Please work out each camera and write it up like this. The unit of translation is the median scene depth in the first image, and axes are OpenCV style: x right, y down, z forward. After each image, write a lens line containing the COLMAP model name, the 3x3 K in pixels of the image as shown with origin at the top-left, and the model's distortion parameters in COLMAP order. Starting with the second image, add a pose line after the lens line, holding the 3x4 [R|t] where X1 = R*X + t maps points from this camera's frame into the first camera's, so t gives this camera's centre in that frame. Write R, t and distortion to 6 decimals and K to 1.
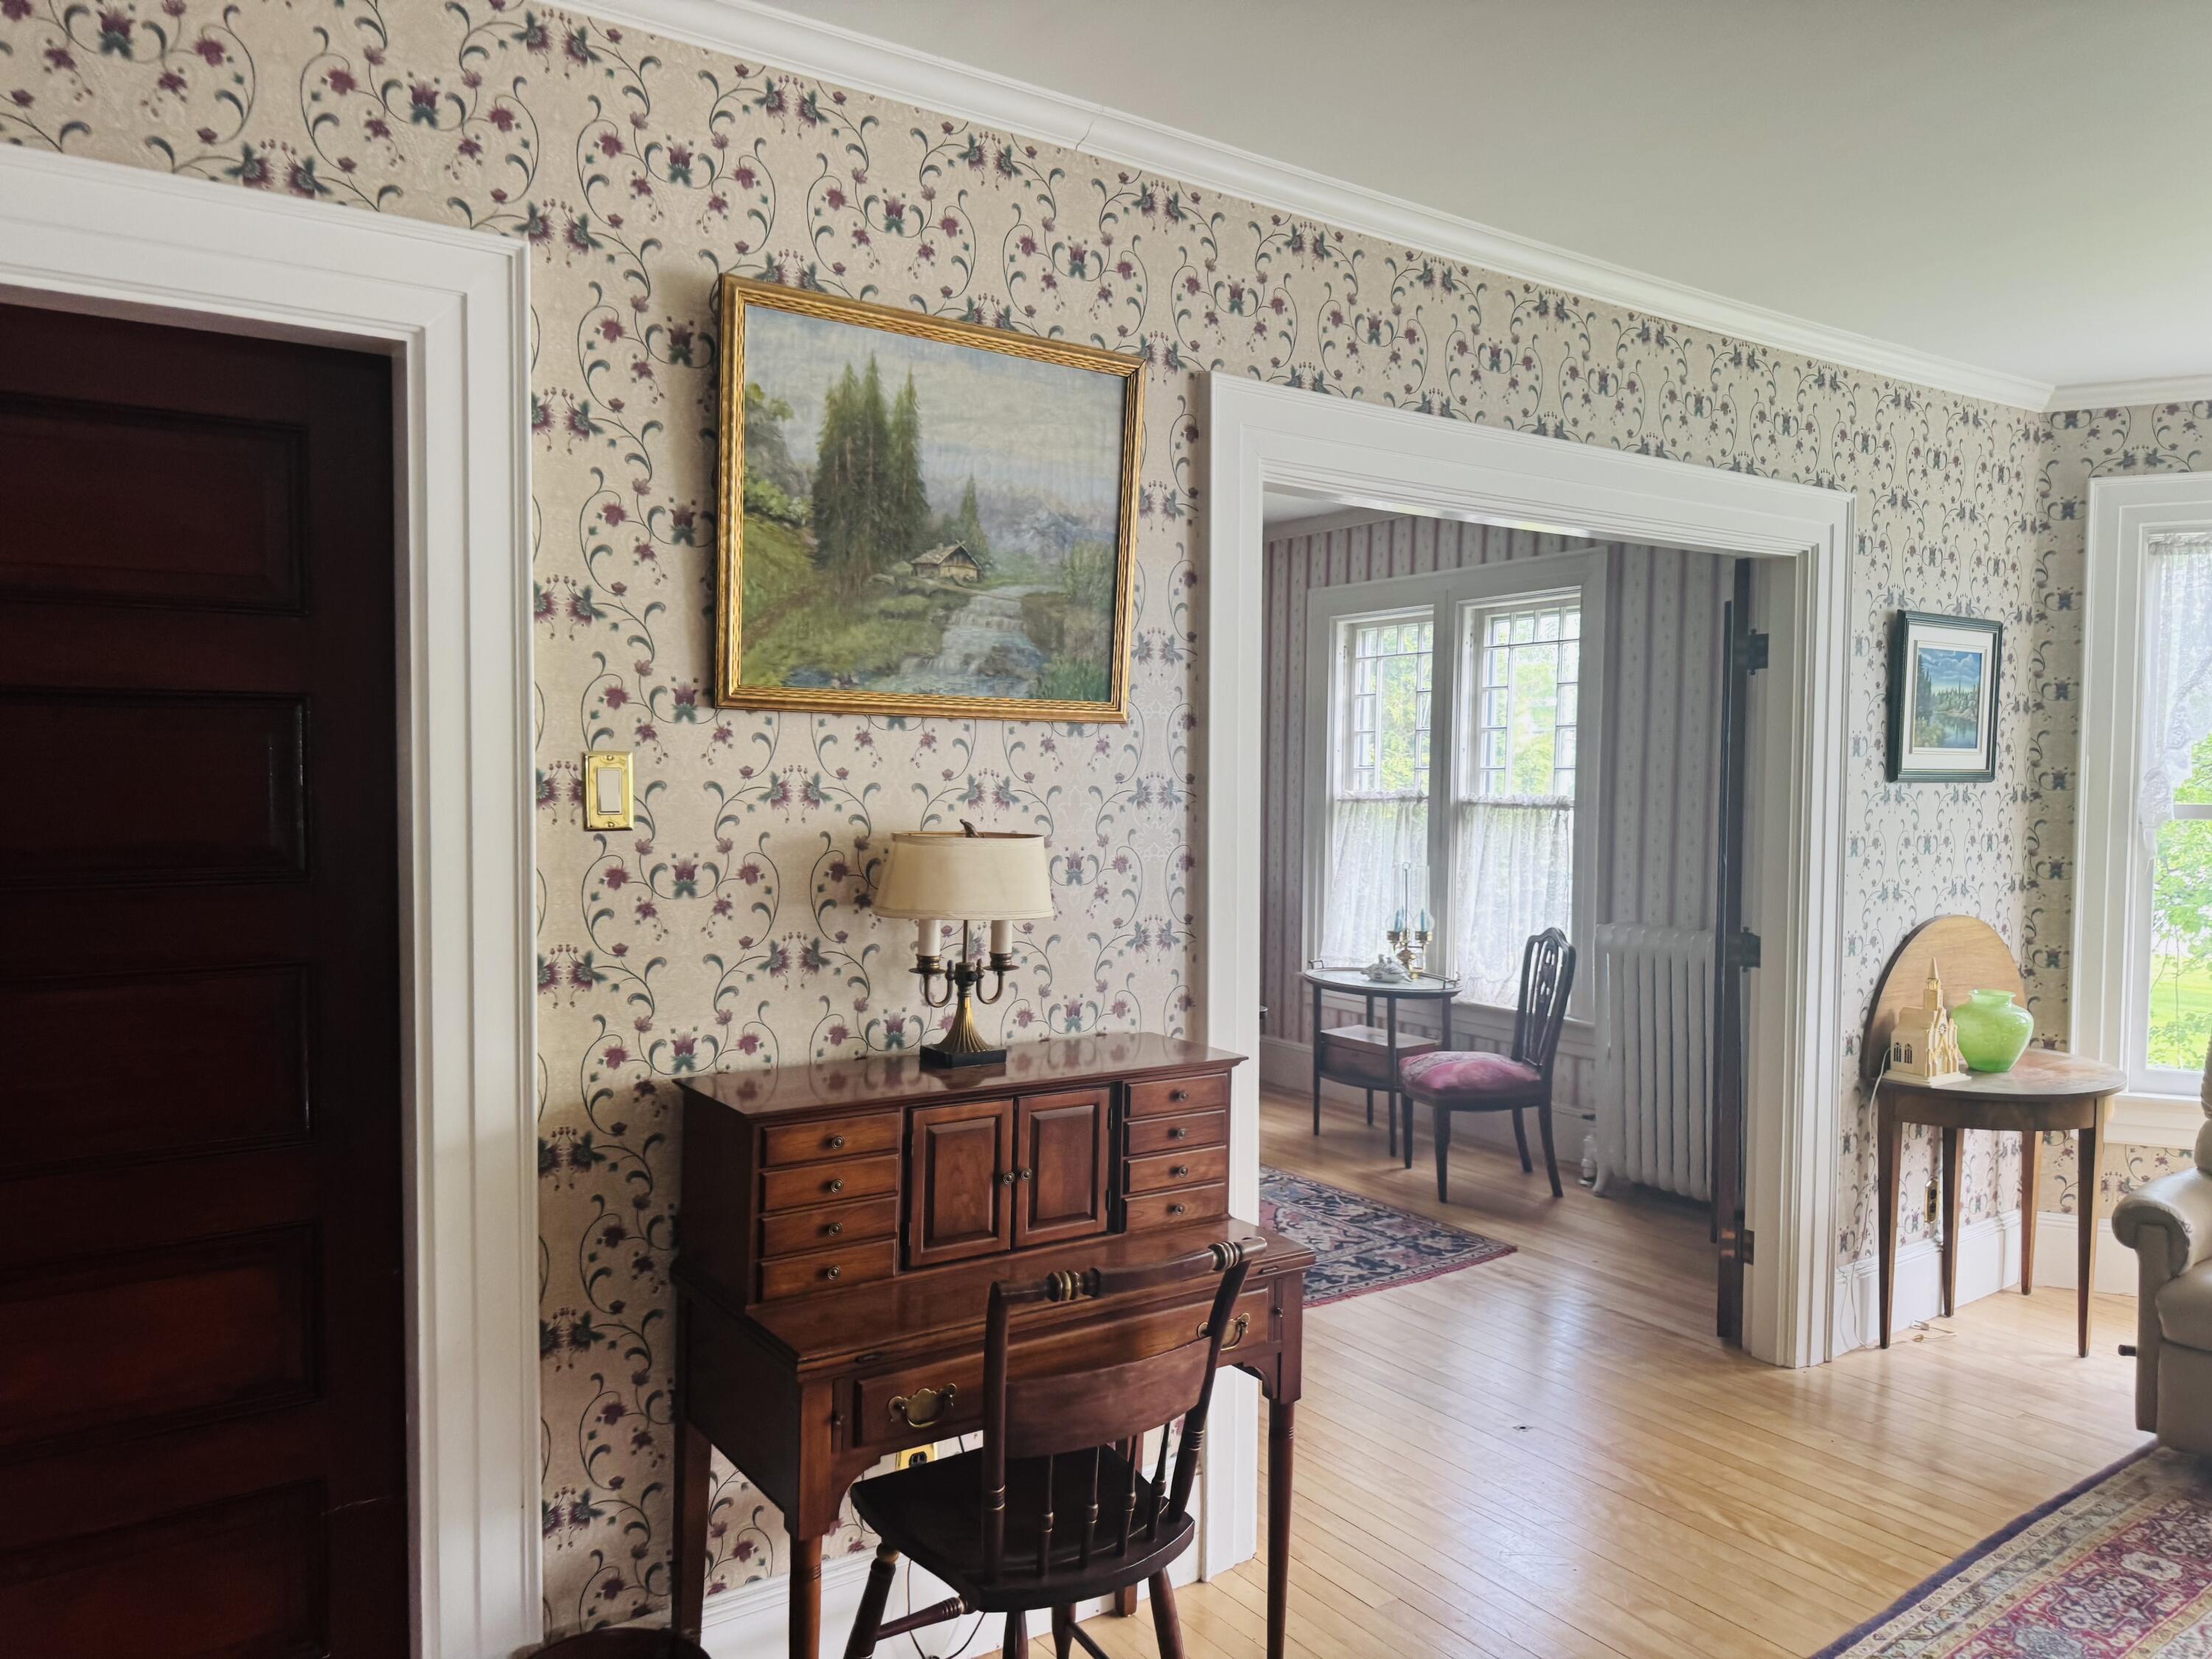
lens RADIAL K [[1521.8, 0, 1106.3], [0, 1521.8, 842.3], [0, 0, 1]] dist [-0.008767, -0.008423]
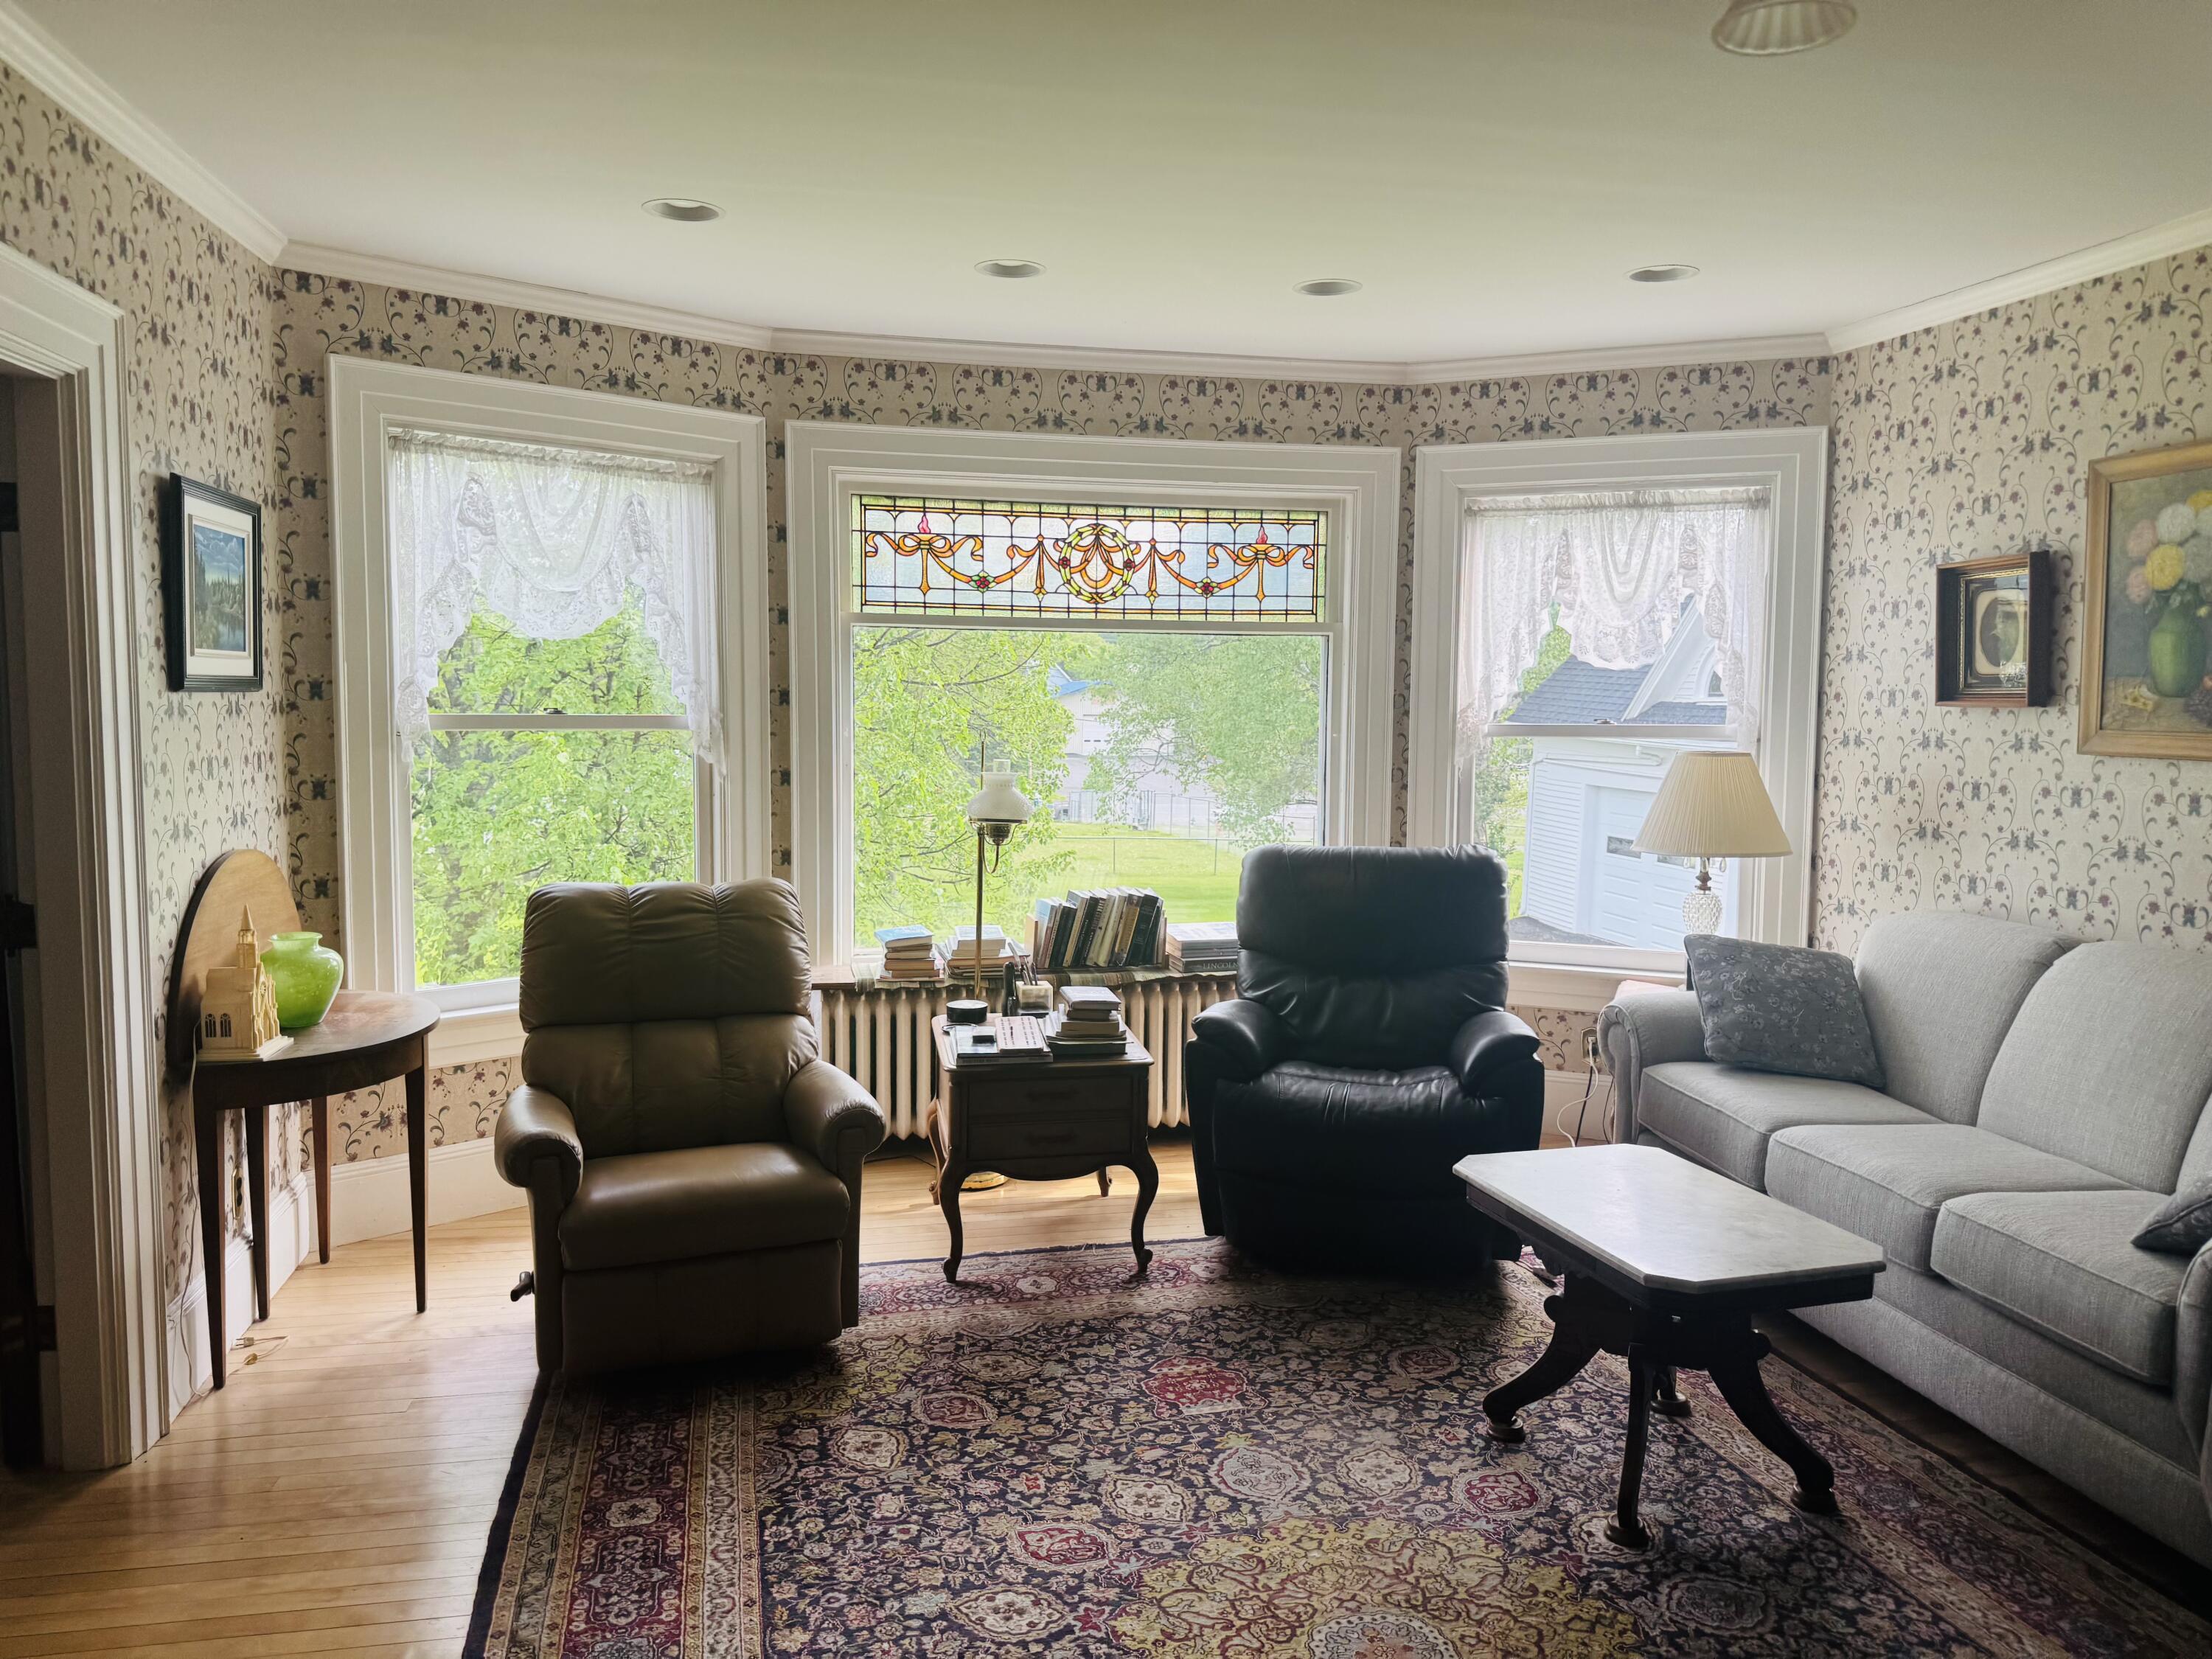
lens RADIAL K [[1555.4, 0, 1106.0], [0, 1555.4, 829.5], [0, 0, 1]] dist [-0.007445, -0.000660]
pose [[0.390797, -0.078818, 0.917096, -0.042245], [0.032595, 0.996887, 0.071786, -0.009882], [-0.919900, 0.001840, 0.392150, 0.231315]]
